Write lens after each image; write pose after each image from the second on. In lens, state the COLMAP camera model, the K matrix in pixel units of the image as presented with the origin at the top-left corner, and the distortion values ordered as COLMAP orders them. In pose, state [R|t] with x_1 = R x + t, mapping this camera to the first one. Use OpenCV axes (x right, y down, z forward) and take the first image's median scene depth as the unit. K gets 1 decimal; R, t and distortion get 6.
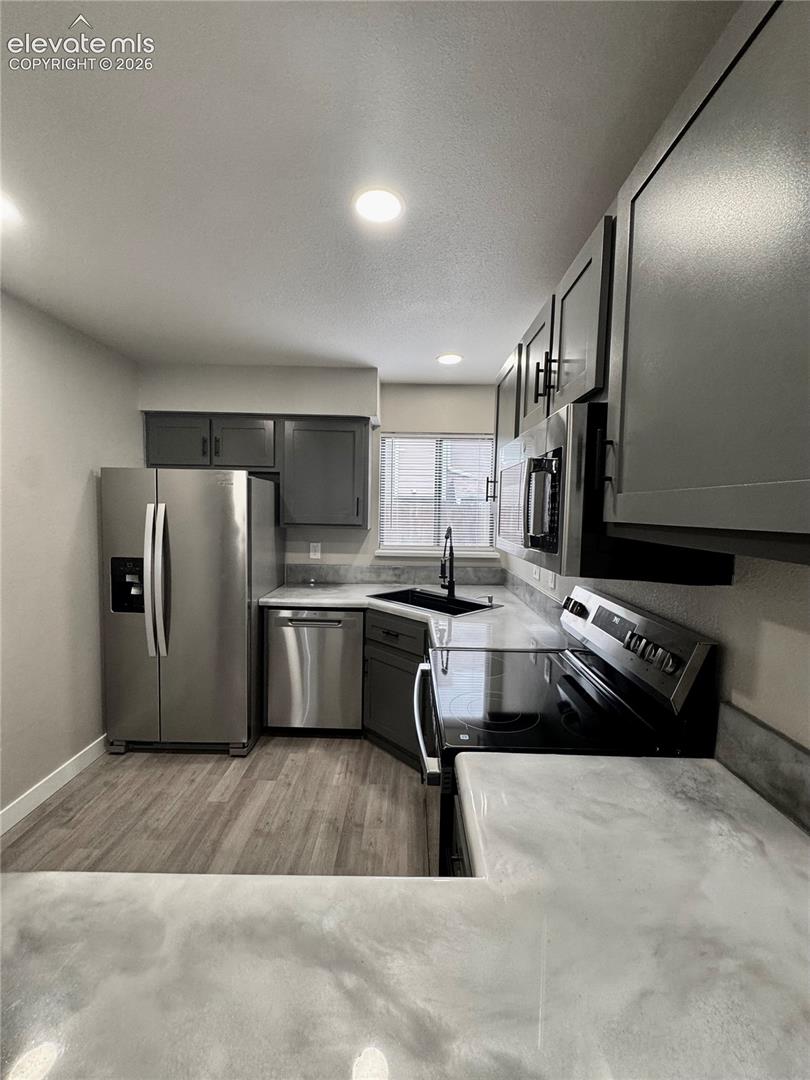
lens RADIAL K [[433.4, 0, 405.2], [0, 433.4, 542.3], [0, 0, 1]] dist [-0.006576, 0.001191]
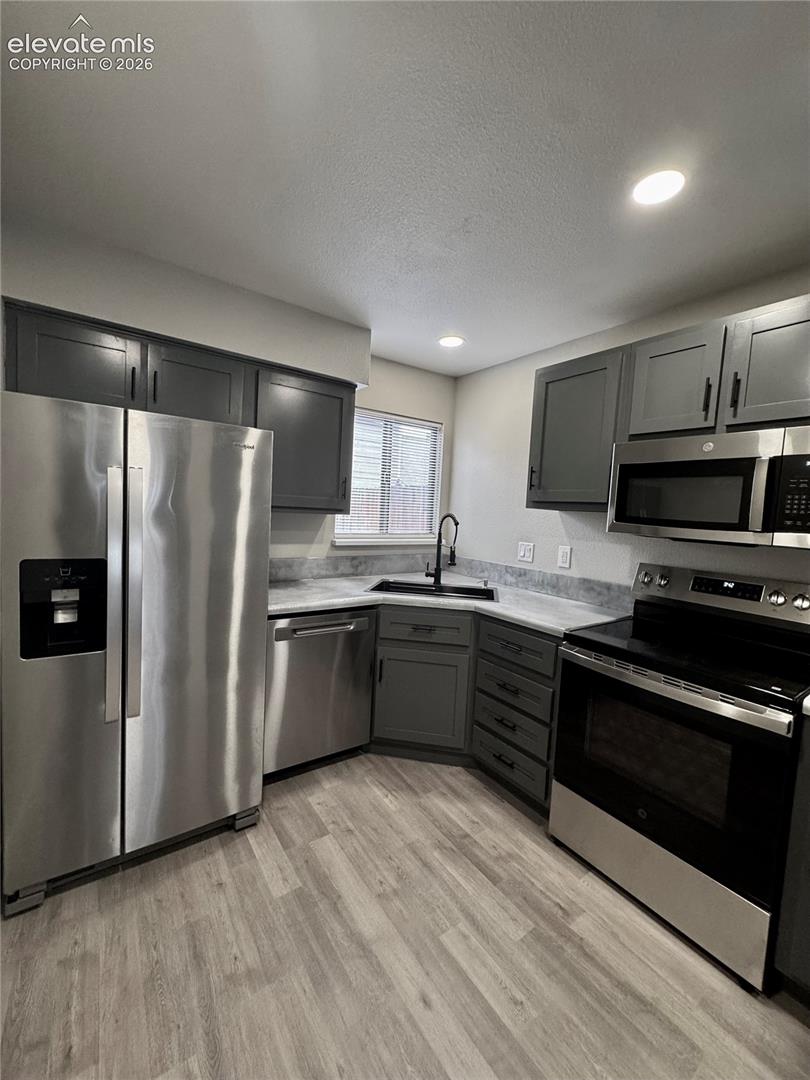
lens RADIAL K [[433.4, 0, 406.1], [0, 433.4, 541.0], [0, 0, 1]] dist [-0.006576, 0.001191]
pose [[0.810462, -0.021957, 0.585379, -0.605008], [0.007514, 0.999605, 0.027092, -0.000901], [-0.585743, -0.017558, 0.810307, 0.277501]]
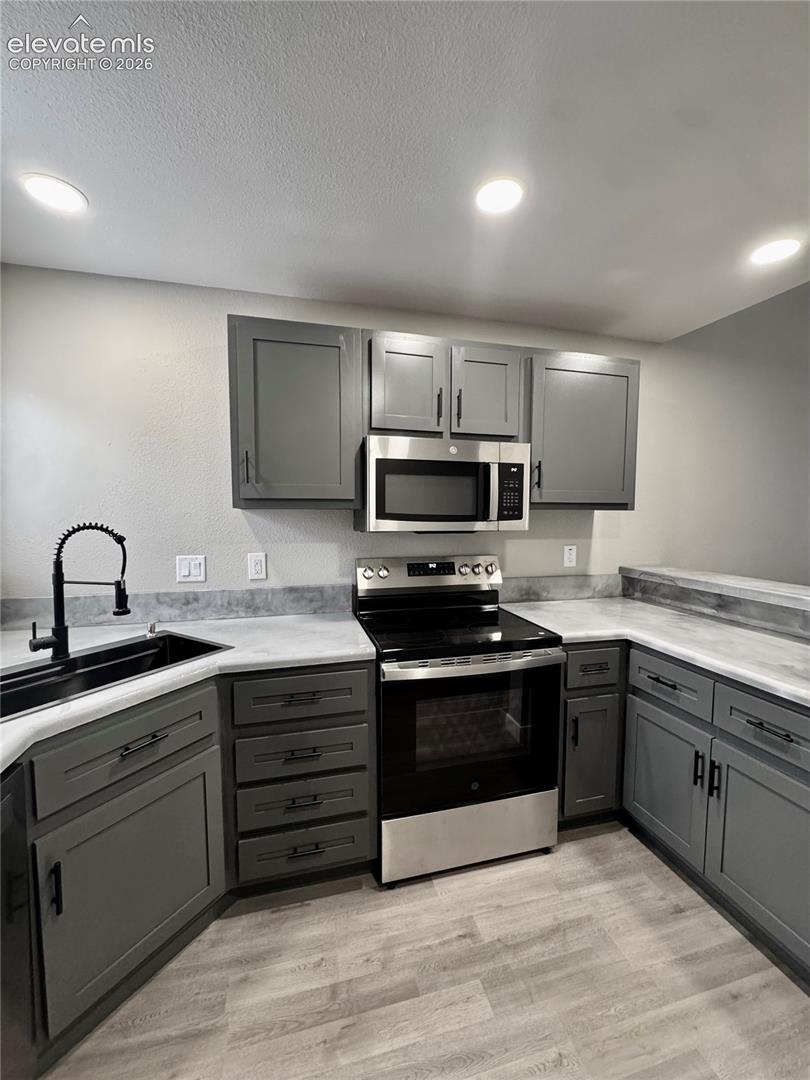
lens RADIAL K [[433.4, 0, 404.2], [0, 433.4, 540.5], [0, 0, 1]] dist [-0.006576, 0.001191]
pose [[-0.266135, -0.081018, 0.960525, -0.564070], [0.063684, 0.992807, 0.101386, -0.047172], [-0.961830, 0.088153, -0.259061, 0.828325]]
